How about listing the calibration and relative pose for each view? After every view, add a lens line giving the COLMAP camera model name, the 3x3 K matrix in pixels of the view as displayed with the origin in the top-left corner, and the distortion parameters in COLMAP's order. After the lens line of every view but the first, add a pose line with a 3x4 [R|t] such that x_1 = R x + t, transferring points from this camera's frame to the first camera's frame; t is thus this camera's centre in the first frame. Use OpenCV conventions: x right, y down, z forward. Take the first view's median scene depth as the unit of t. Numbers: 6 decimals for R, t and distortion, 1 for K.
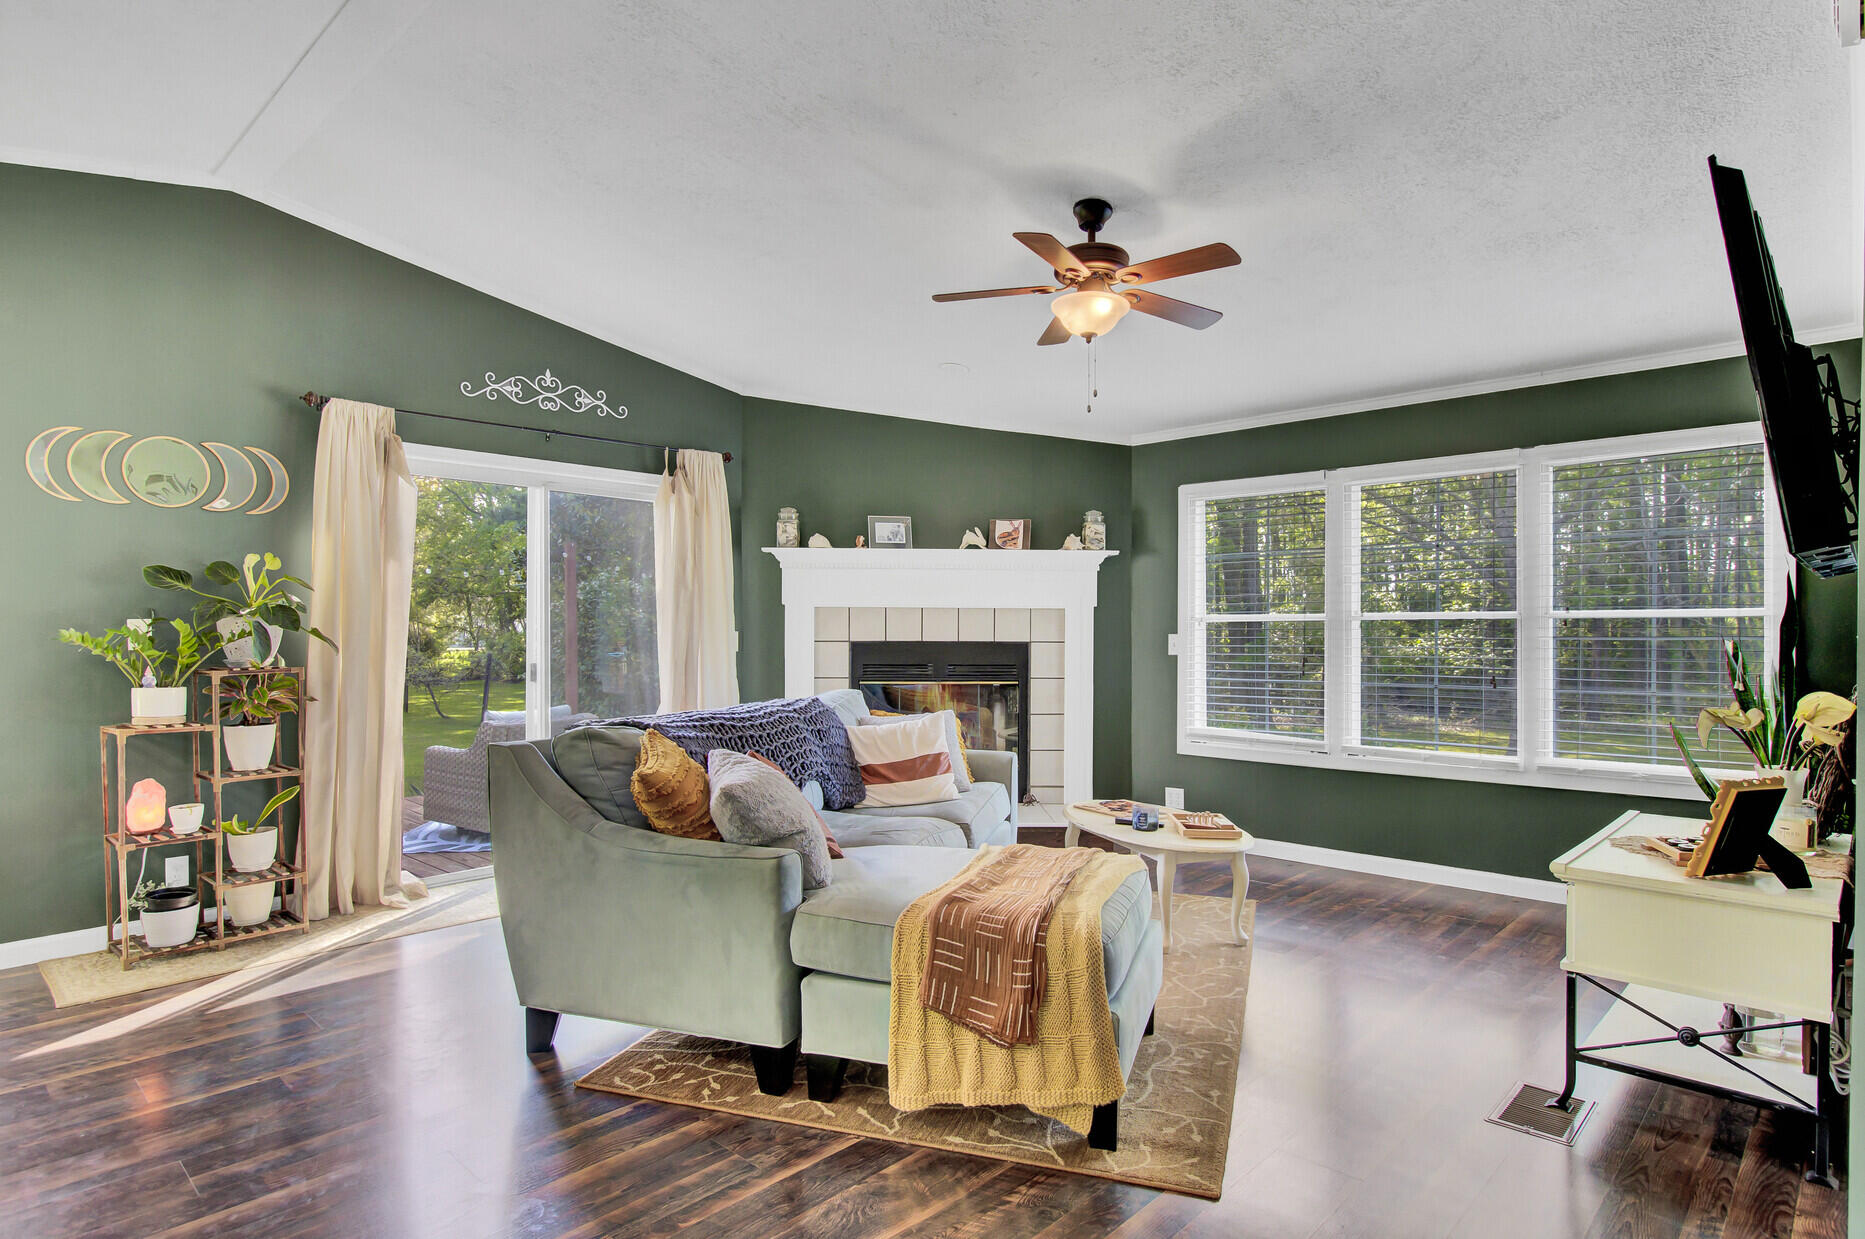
lens RADIAL K [[1014.4, 0, 932.5], [0, 1014.4, 619.5], [0, 0, 1]] dist [-0.002309, -0.000218]
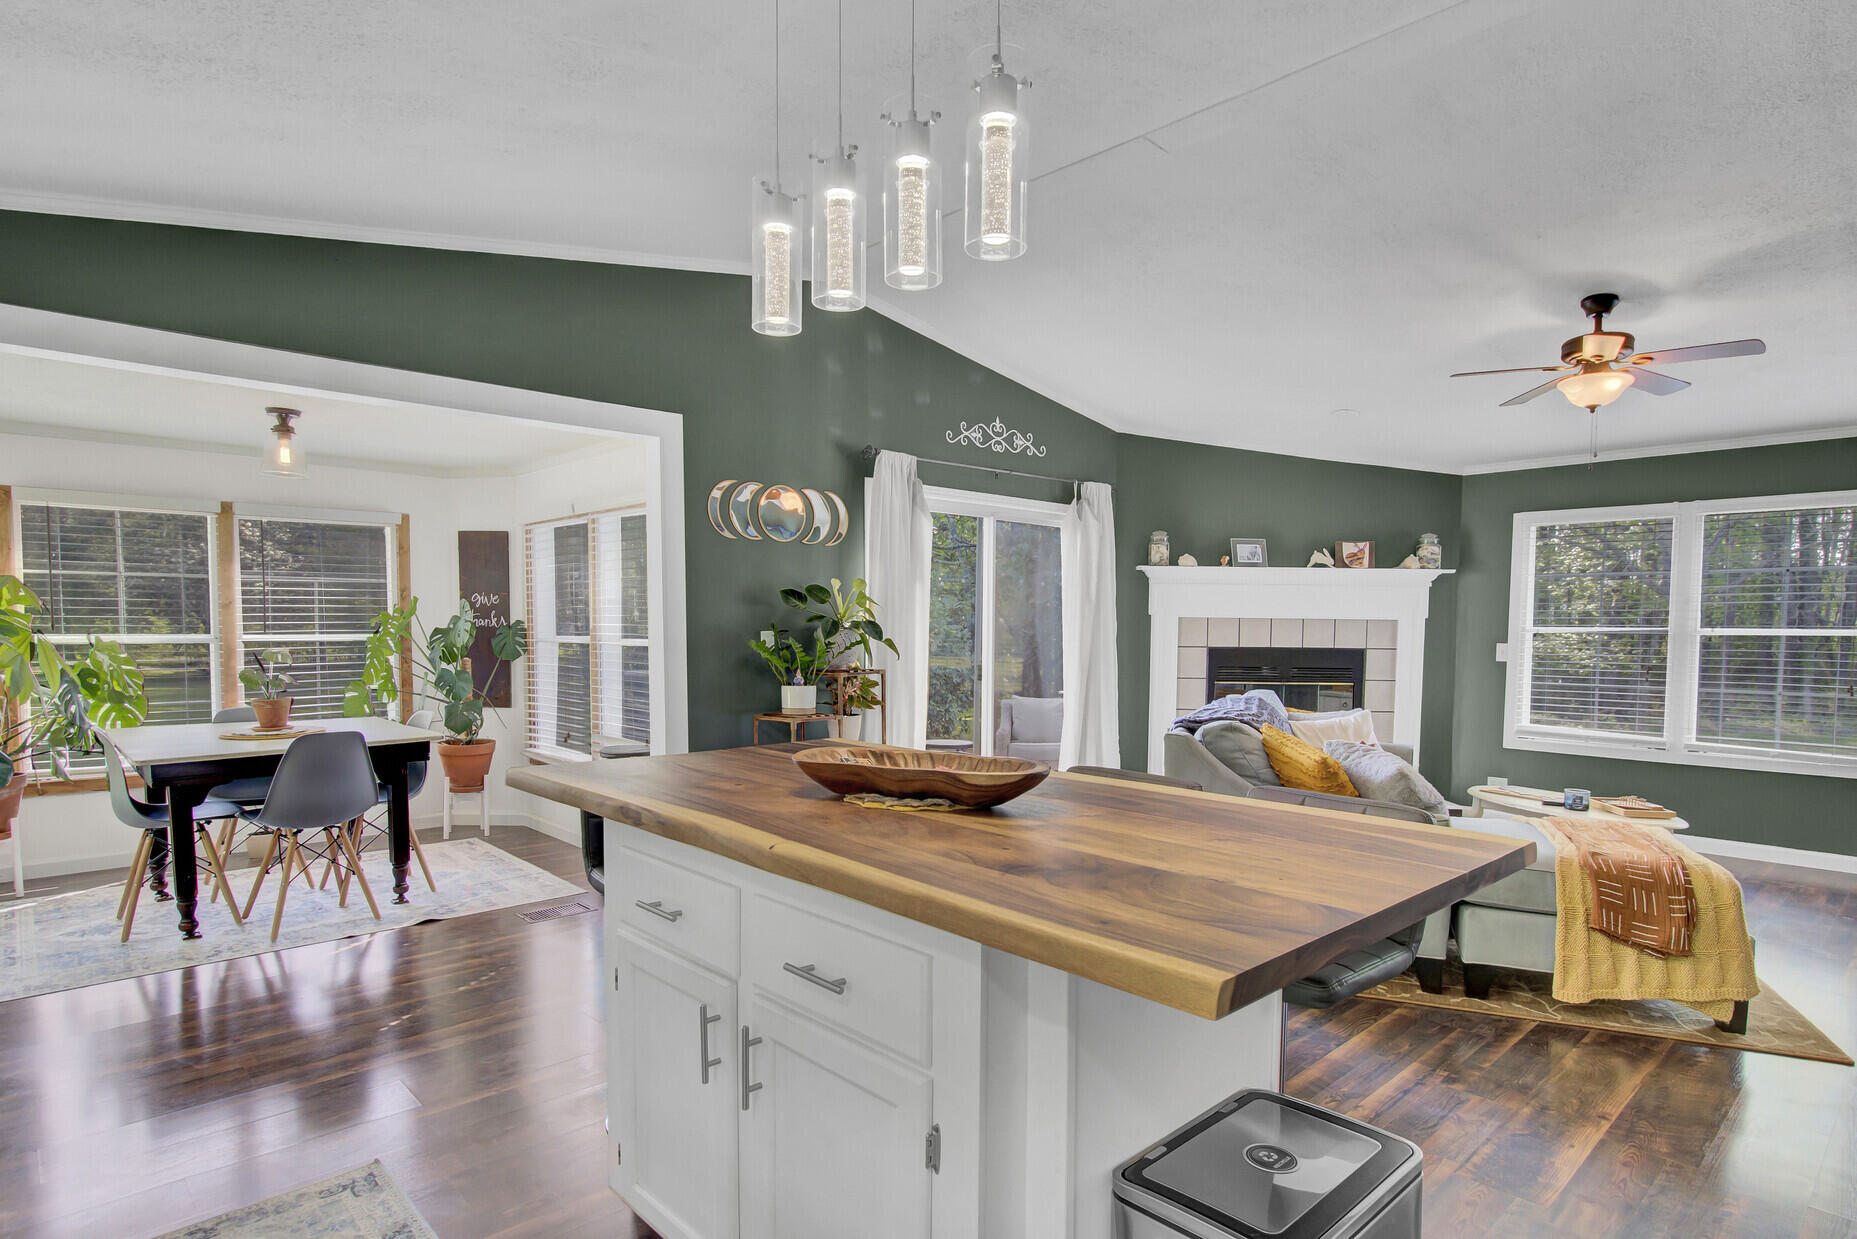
lens RADIAL K [[992.6, 0, 927.9], [0, 992.6, 671.7], [0, 0, 1]] dist [0.001973, 0.000773]
pose [[0.998111, 0.009994, -0.060625, -0.342231], [-0.006323, 0.998152, 0.060435, -0.017430], [0.061117, -0.059937, 0.996329, -0.155512]]
